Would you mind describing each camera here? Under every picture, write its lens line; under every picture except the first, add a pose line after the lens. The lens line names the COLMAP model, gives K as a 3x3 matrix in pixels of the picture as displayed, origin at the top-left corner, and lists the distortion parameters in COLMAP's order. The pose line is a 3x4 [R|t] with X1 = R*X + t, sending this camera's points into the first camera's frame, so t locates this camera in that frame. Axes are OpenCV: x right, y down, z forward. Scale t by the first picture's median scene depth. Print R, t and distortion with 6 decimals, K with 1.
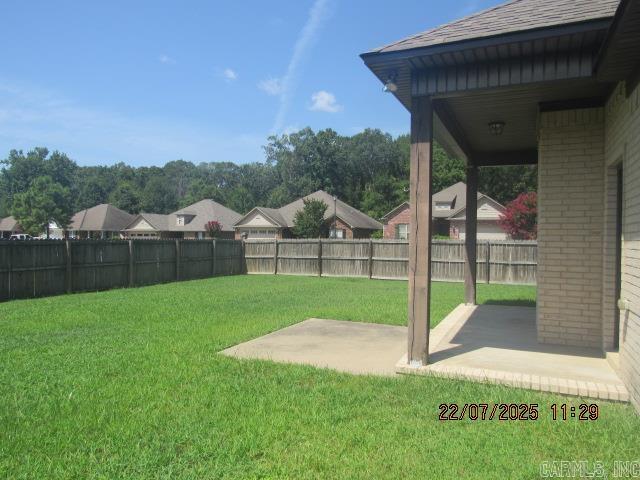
lens RADIAL K [[456.4, 0, 316.7], [0, 456.4, 242.0], [0, 0, 1]] dist [-0.022713, 0.002449]
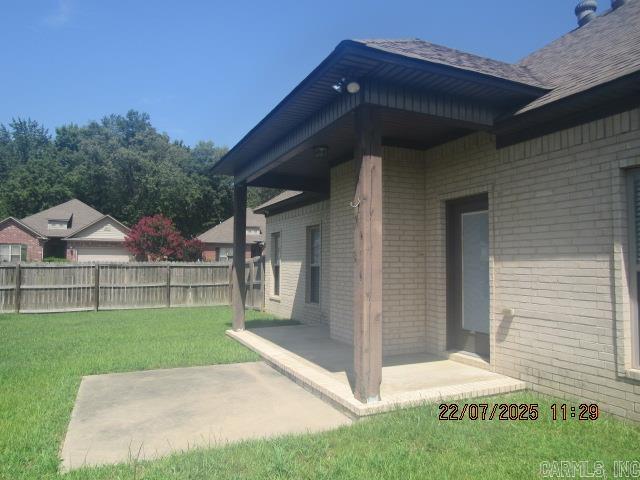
lens RADIAL K [[456.4, 0, 318.5], [0, 456.4, 241.1], [0, 0, 1]] dist [-0.022713, 0.002449]
pose [[0.666592, 0.025342, 0.744992, -0.125851], [0.012331, 0.998910, -0.045013, -0.001366], [-0.745321, 0.039192, 0.665553, 0.113666]]
